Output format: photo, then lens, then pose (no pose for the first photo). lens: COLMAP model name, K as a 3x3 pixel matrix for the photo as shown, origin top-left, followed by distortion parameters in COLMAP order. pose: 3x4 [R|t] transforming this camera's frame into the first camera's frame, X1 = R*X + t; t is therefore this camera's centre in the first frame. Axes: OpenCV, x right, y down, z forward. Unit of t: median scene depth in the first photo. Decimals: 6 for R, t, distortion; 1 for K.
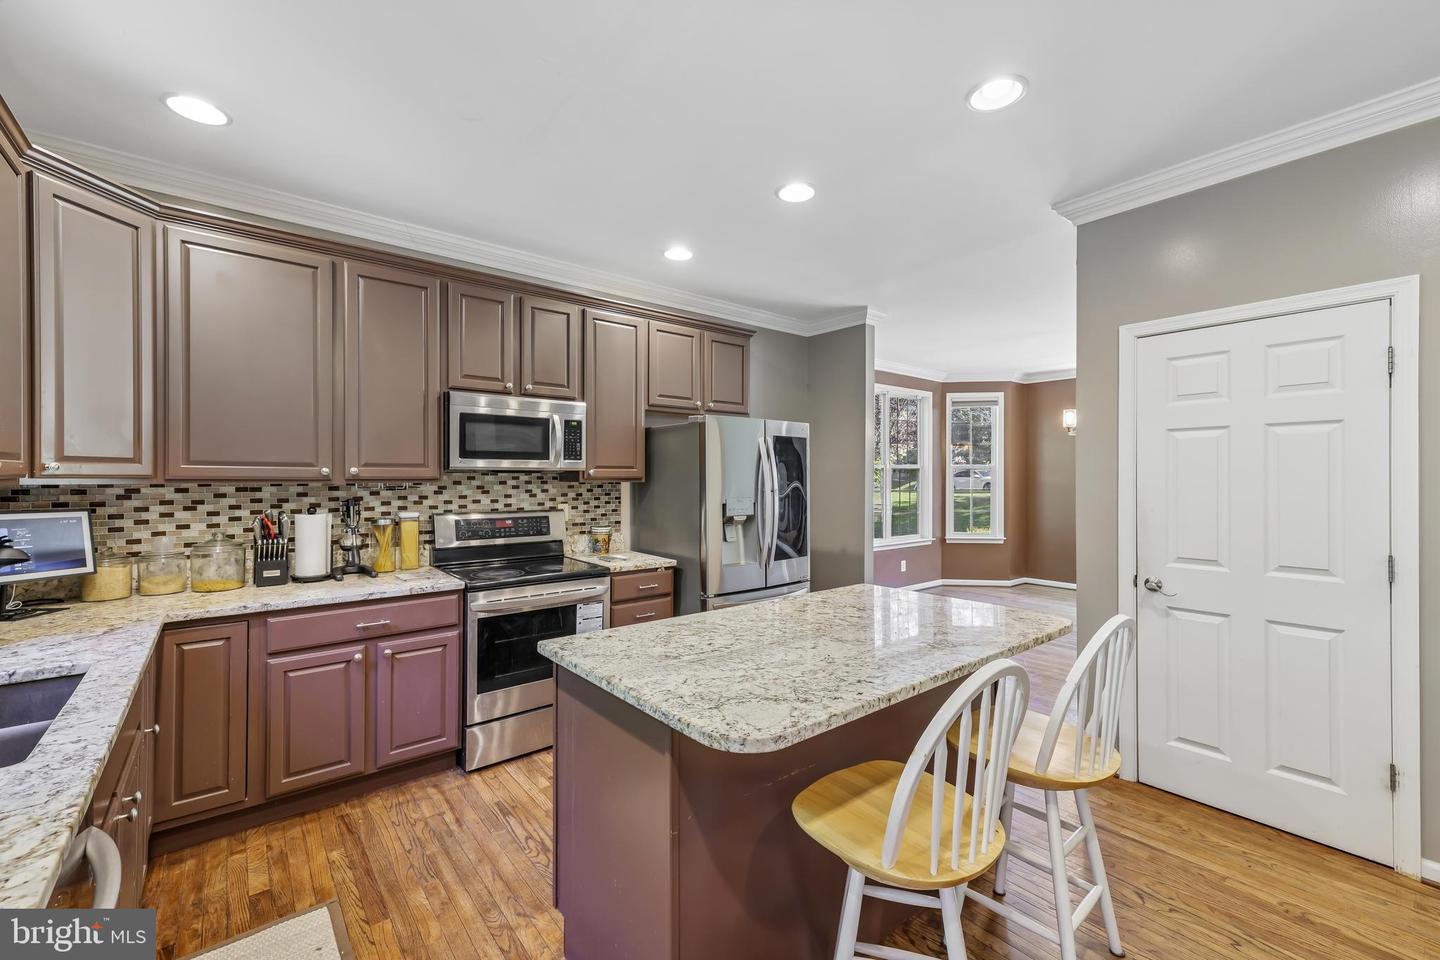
lens RADIAL K [[604.2, 0, 718.6], [0, 604.2, 473.3], [0, 0, 1]] dist [0.004742, 0.000851]
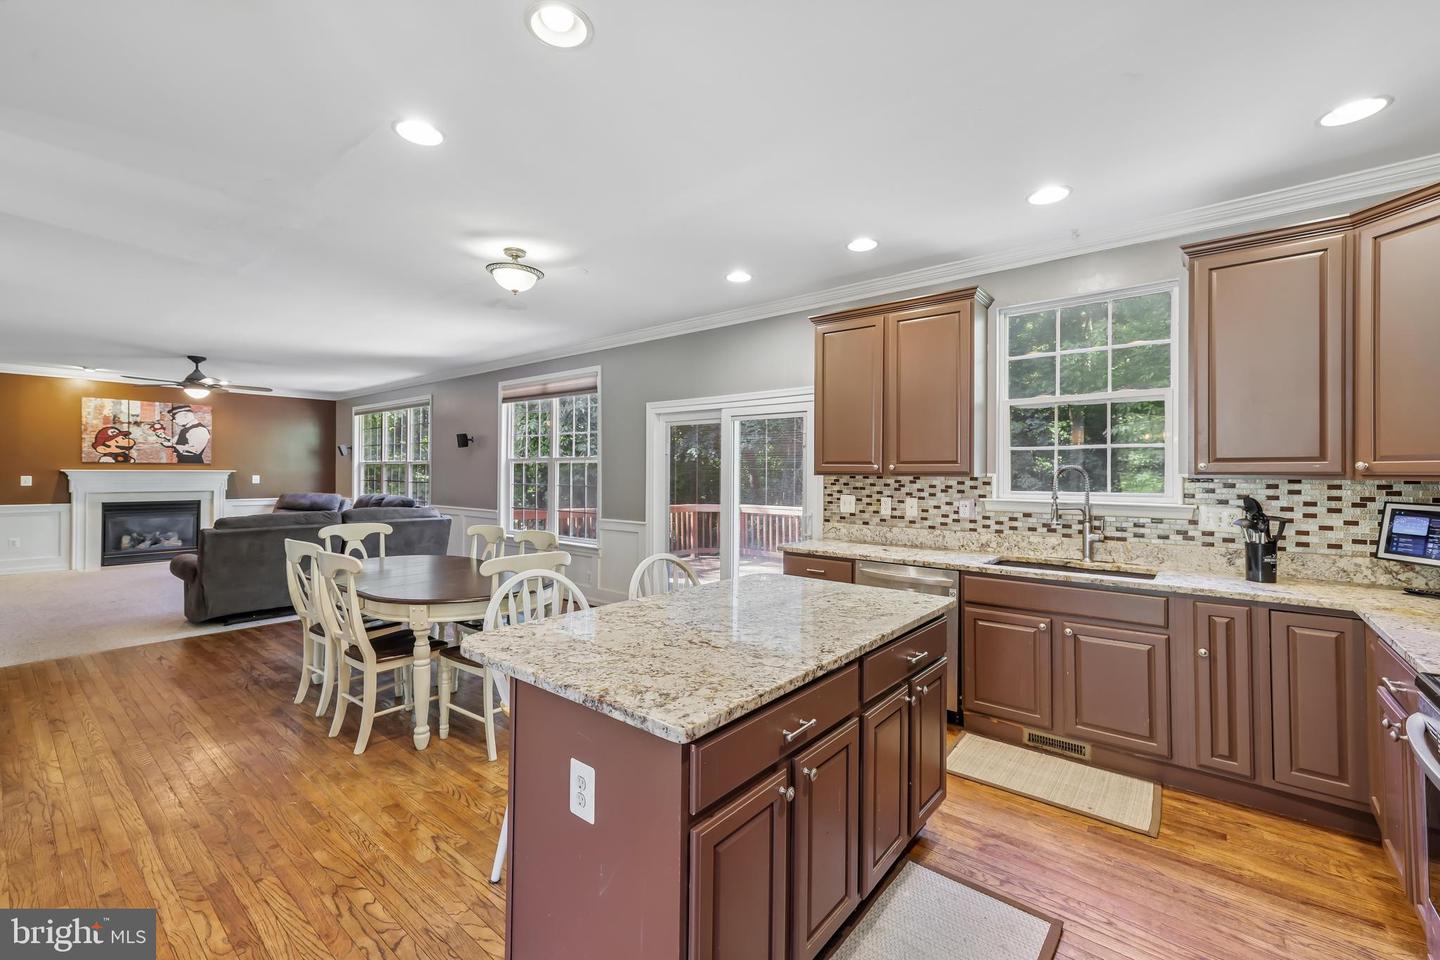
lens RADIAL K [[604.2, 0, 724.6], [0, 604.2, 477.3], [0, 0, 1]] dist [0.004742, 0.000851]
pose [[-0.976645, -0.003877, -0.214823, 0.261951], [-0.003907, 0.999992, -0.000284, 0.010524], [0.214822, 0.000562, -0.976653, 1.218594]]
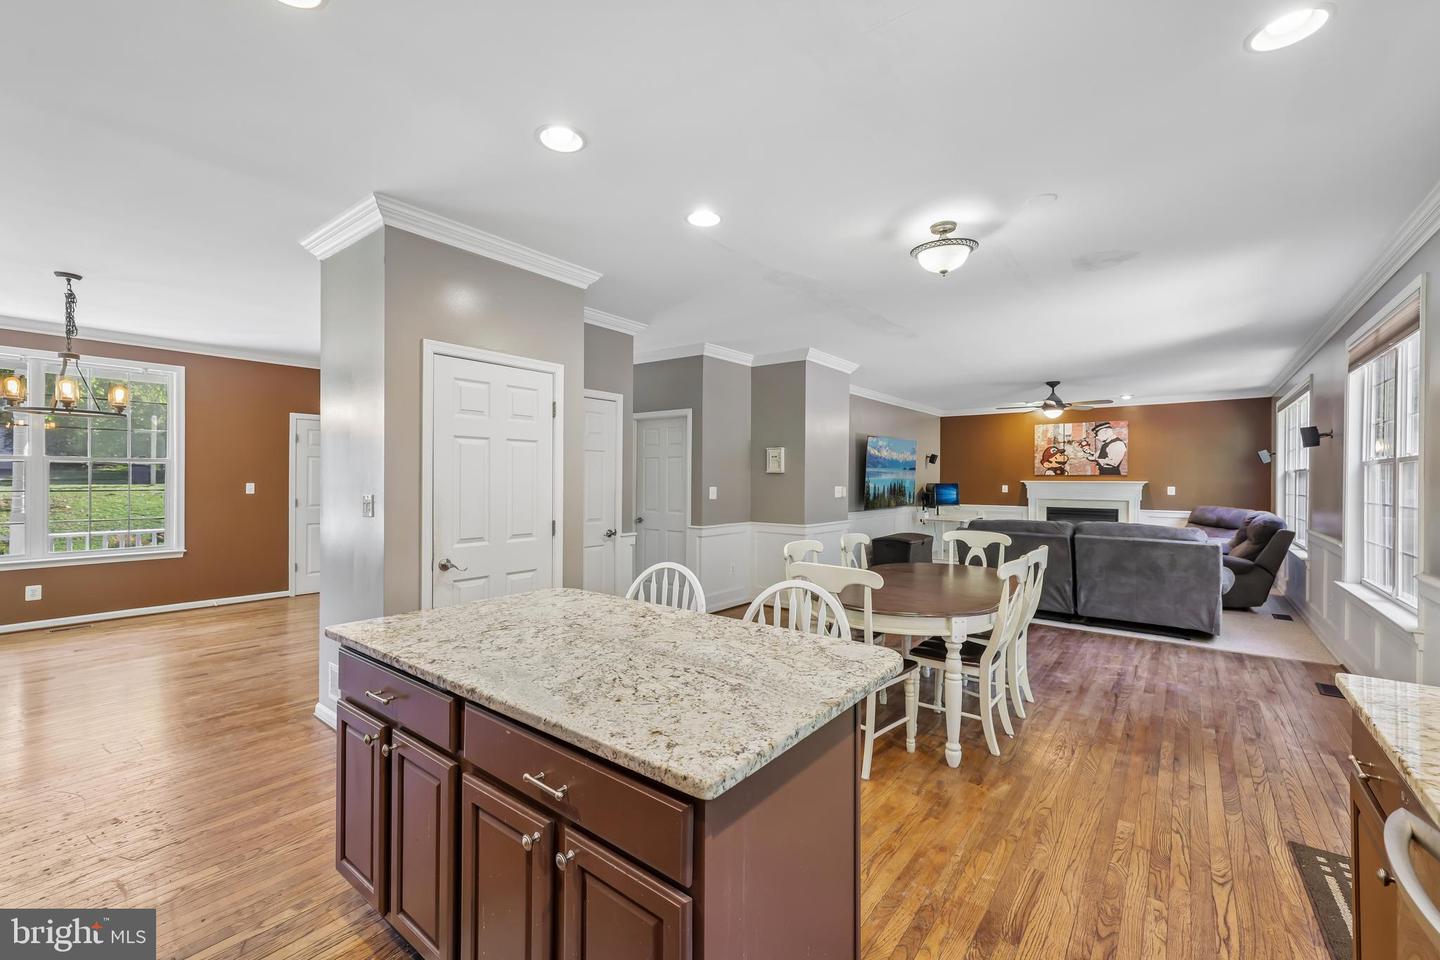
lens RADIAL K [[604.2, 0, 705.4], [0, 604.2, 472.6], [0, 0, 1]] dist [0.004742, 0.000851]
pose [[-0.218687, 0.007864, 0.975763, -0.461578], [-0.014142, 0.999837, -0.011228, 0.006411], [-0.975692, -0.016255, -0.218541, 0.632830]]
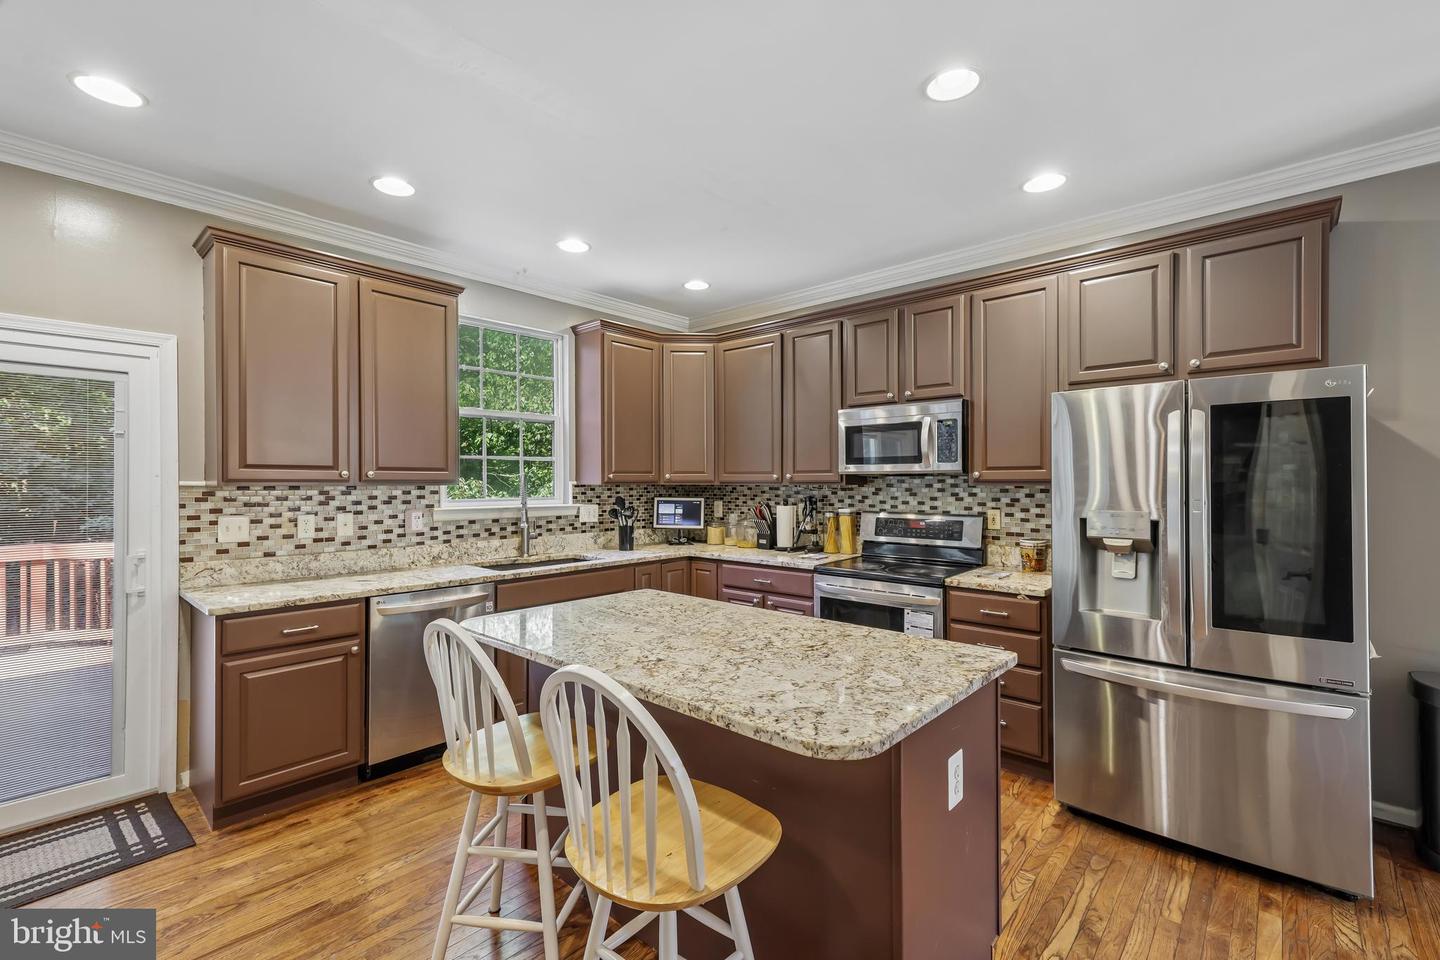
lens RADIAL K [[604.2, 0, 727.3], [0, 604.2, 483.8], [0, 0, 1]] dist [0.004742, 0.000851]
pose [[0.157070, 0.001832, -0.987586, 0.684254], [0.009475, 0.999949, 0.003362, 0.005969], [0.987542, -0.009885, 0.157045, 0.549421]]
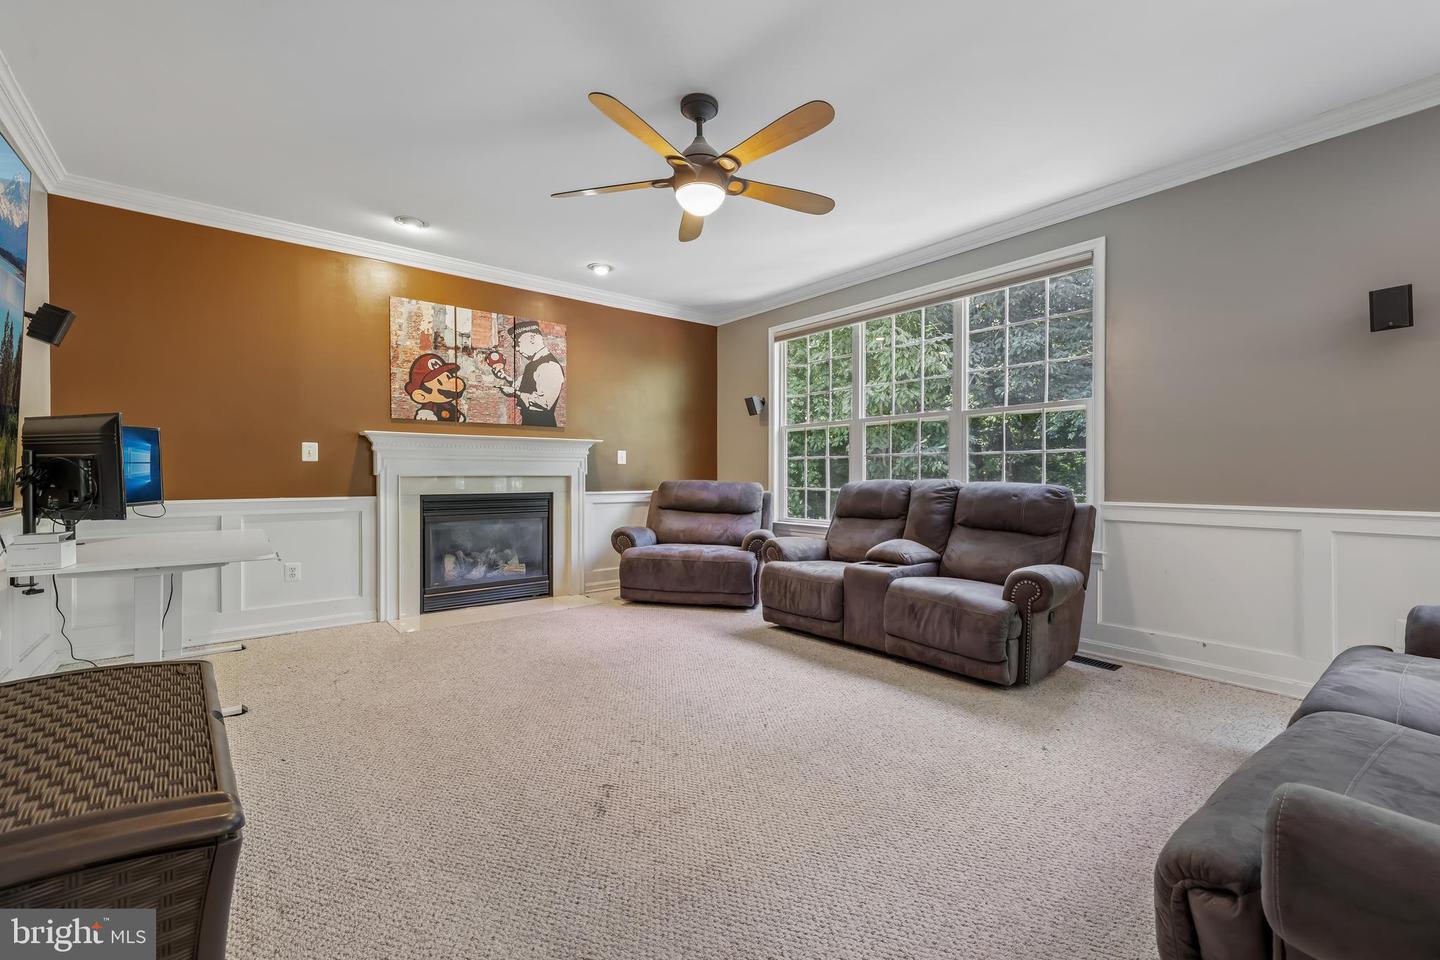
lens RADIAL K [[604.2, 0, 709.8], [0, 604.2, 486.2], [0, 0, 1]] dist [0.004742, 0.000851]
pose [[-0.999971, 0.004497, -0.006108, 1.613699], [0.004486, 0.999988, 0.001808, 0.106498], [0.006116, 0.001781, -0.999980, -0.458391]]
